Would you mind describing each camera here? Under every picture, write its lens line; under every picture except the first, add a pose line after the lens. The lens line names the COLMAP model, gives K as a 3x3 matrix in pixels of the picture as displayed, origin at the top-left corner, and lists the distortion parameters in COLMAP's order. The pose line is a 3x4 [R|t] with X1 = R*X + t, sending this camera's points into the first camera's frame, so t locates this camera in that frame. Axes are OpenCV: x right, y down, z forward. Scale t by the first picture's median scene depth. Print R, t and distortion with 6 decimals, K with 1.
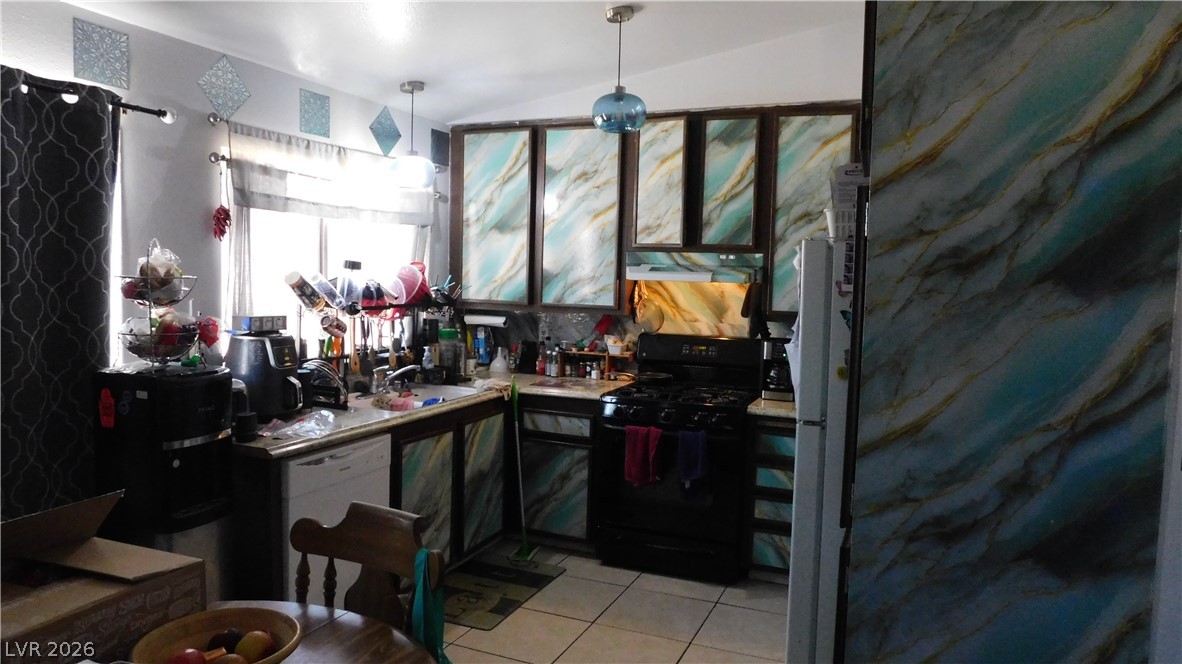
lens RADIAL K [[778.3, 0, 594.0], [0, 778.3, 331.0], [0, 0, 1]] dist [-0.074113, 0.055615]
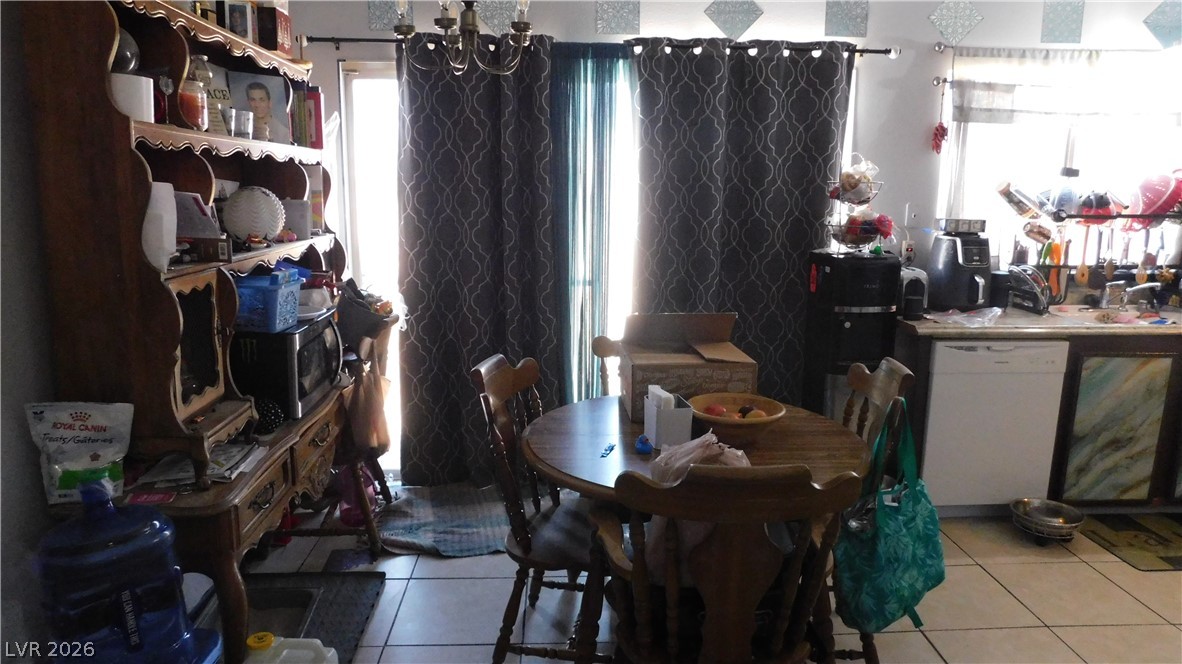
lens RADIAL K [[778.3, 0, 594.0], [0, 778.3, 331.0], [0, 0, 1]] dist [-0.074113, 0.055615]
pose [[0.429086, 0.145790, -0.891420, 0.287165], [-0.060783, 0.989312, 0.132542, 0.021069], [0.901216, -0.002689, 0.433362, 0.016068]]
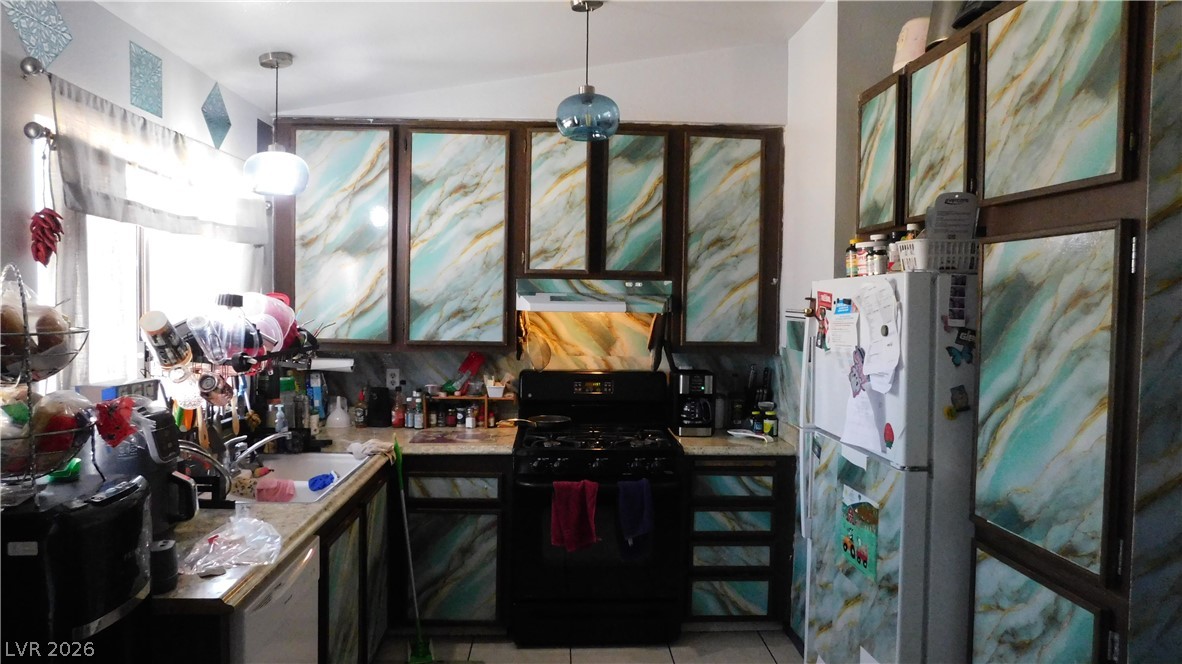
lens RADIAL K [[778.3, 0, 594.0], [0, 778.3, 331.0], [0, 0, 1]] dist [-0.074113, 0.055615]
pose [[0.900508, -0.030413, 0.433774, -0.275679], [0.041335, 0.999021, -0.015767, -0.028333], [-0.432870, 0.032128, 0.900884, 0.197848]]
